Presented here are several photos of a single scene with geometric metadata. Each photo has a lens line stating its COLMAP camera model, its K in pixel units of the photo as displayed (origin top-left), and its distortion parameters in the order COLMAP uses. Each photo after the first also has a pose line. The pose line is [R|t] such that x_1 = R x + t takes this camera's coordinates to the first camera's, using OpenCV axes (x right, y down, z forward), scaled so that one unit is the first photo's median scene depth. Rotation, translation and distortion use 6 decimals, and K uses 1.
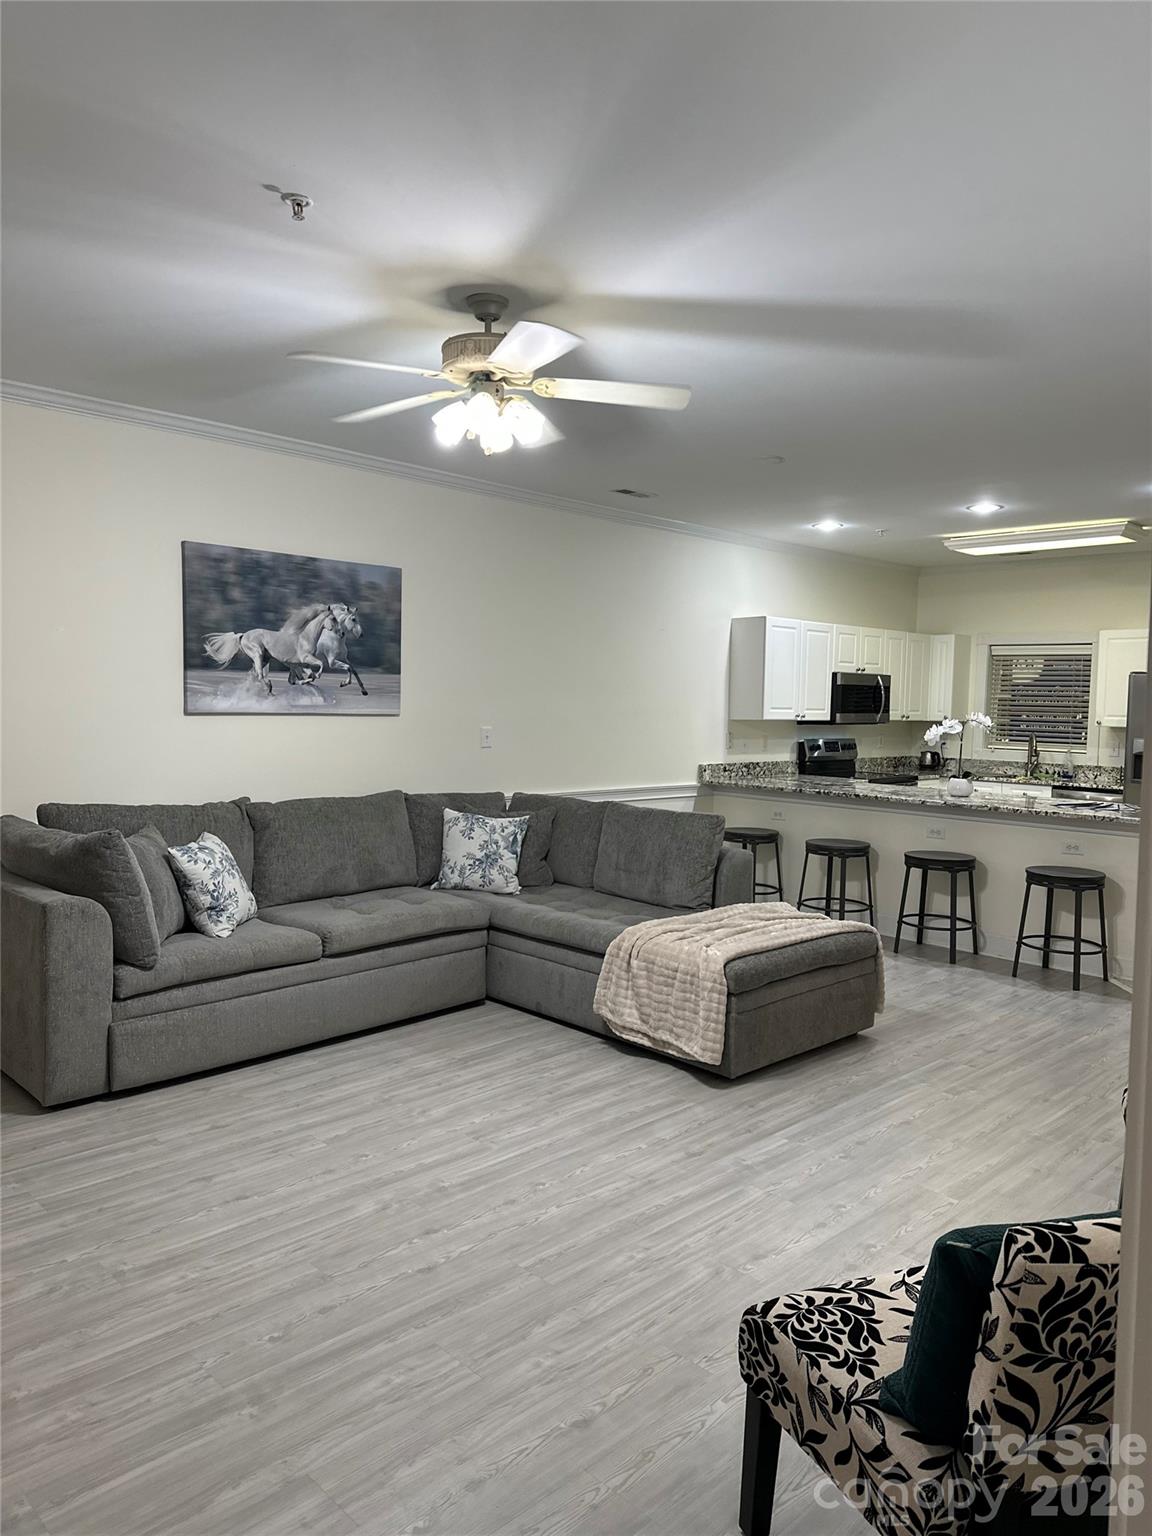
lens RADIAL K [[1078.3, 0, 580.0], [0, 1078.3, 774.6], [0, 0, 1]] dist [0.078811, -0.077596]
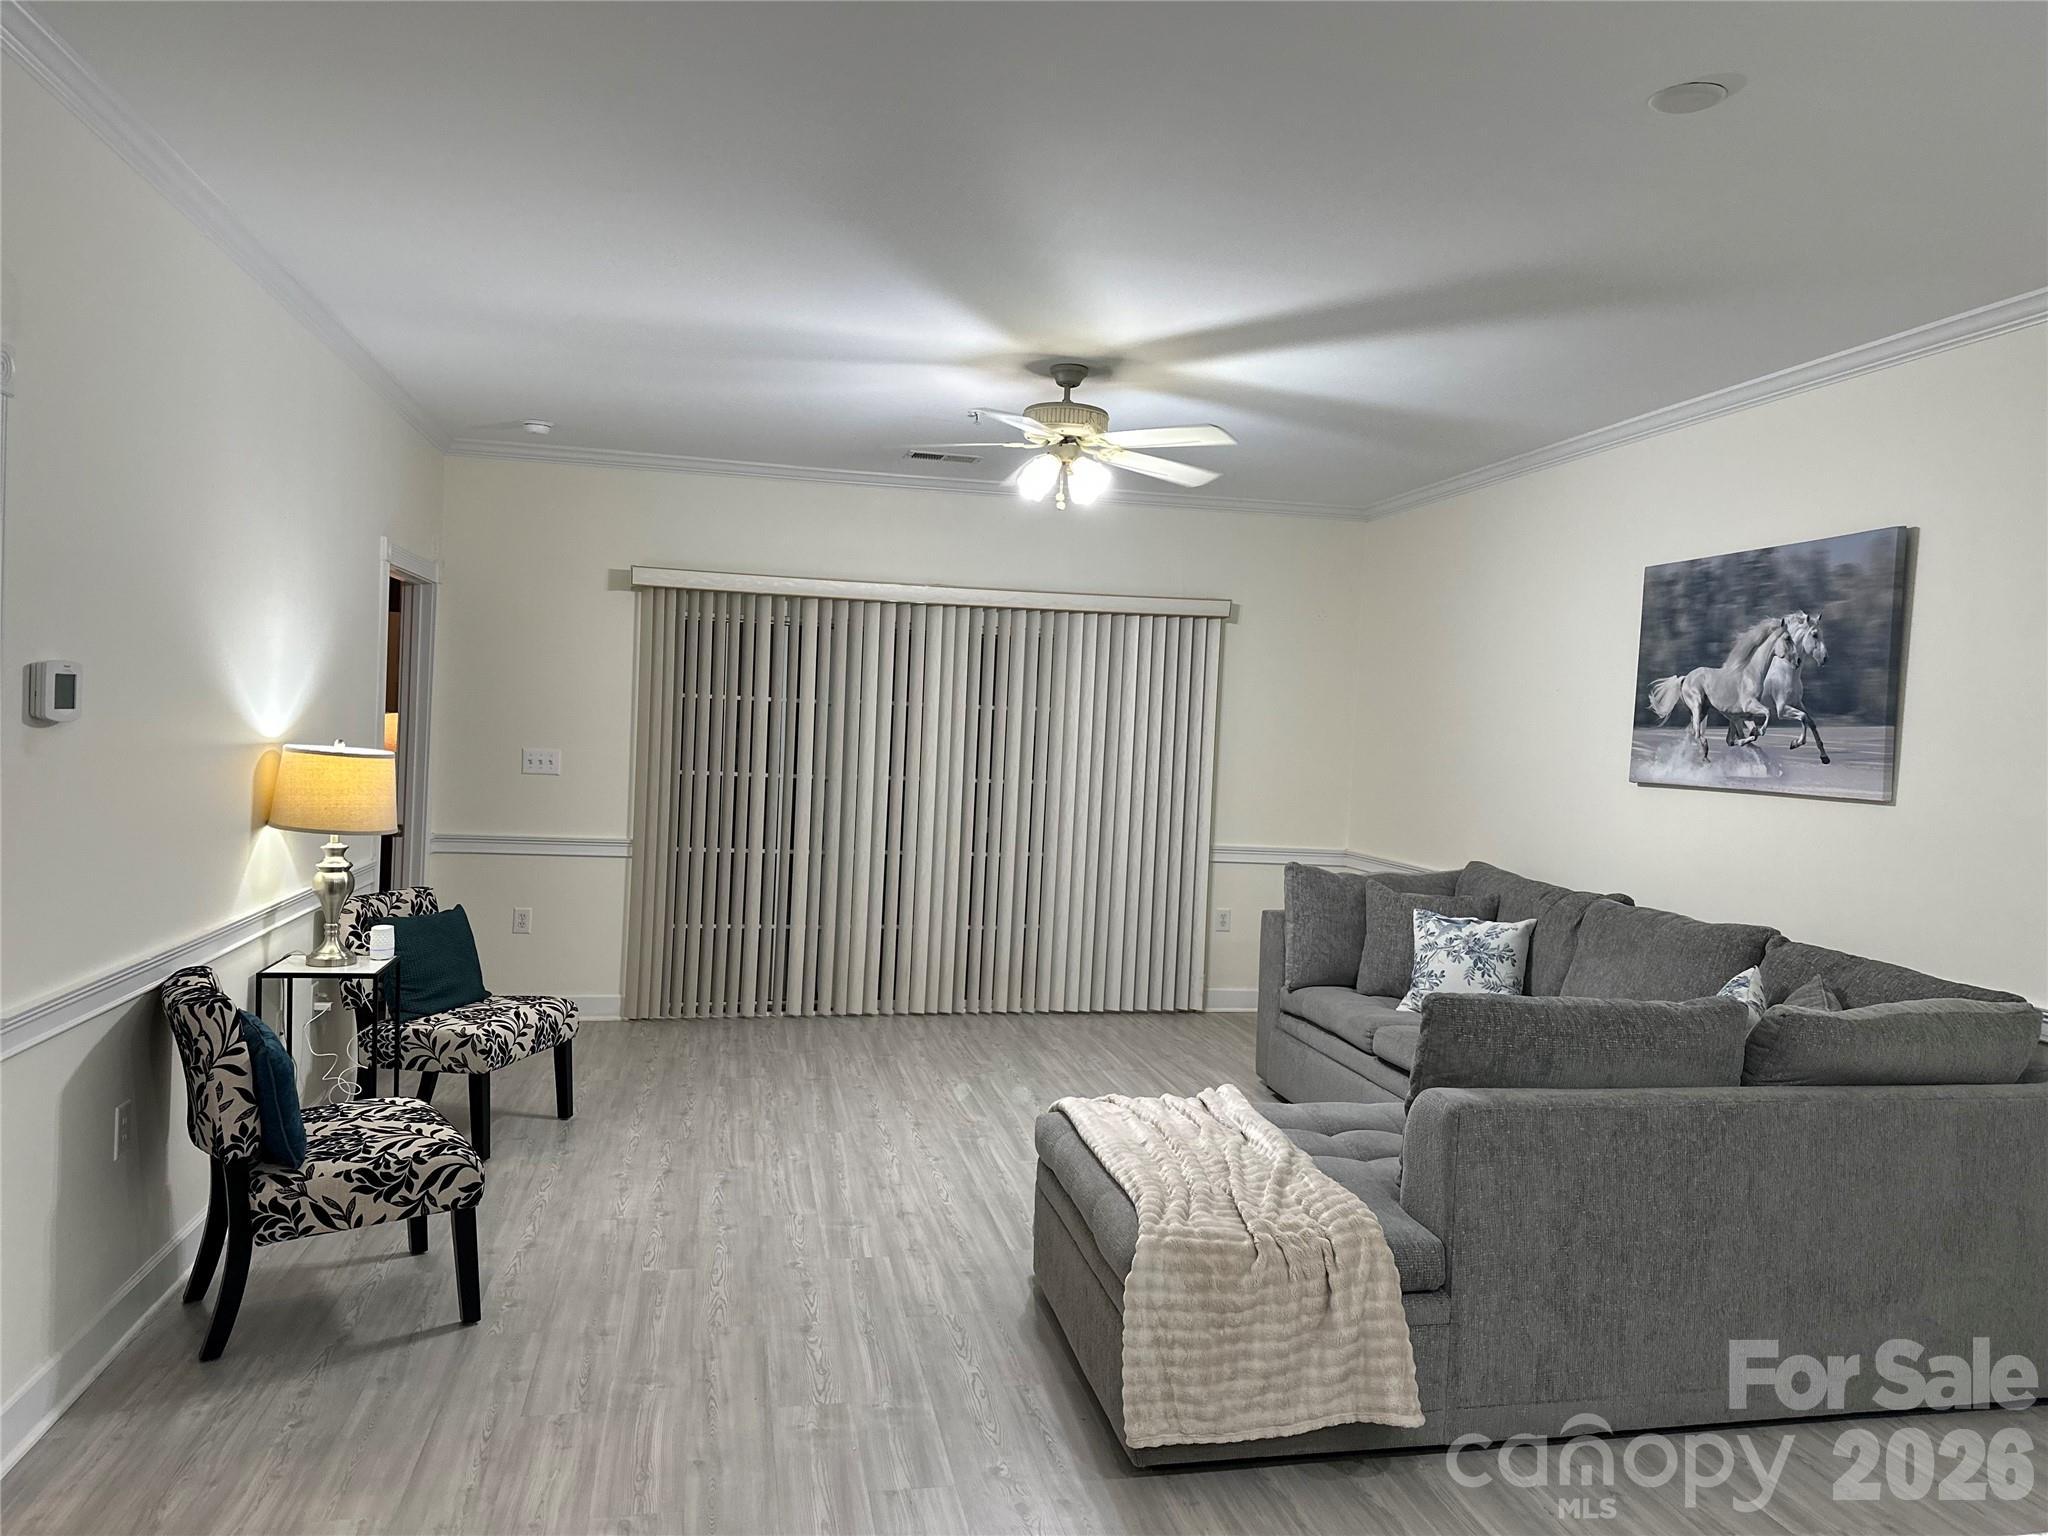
lens RADIAL K [[1438.6, 0, 1030.5], [0, 1438.6, 776.7], [0, 0, 1]] dist [0.063575, -0.055924]
pose [[-0.540976, -0.016887, -0.840869, 0.703832], [-0.115423, 0.991829, 0.054339, -0.062262], [0.833080, 0.126452, -0.538504, 1.109622]]
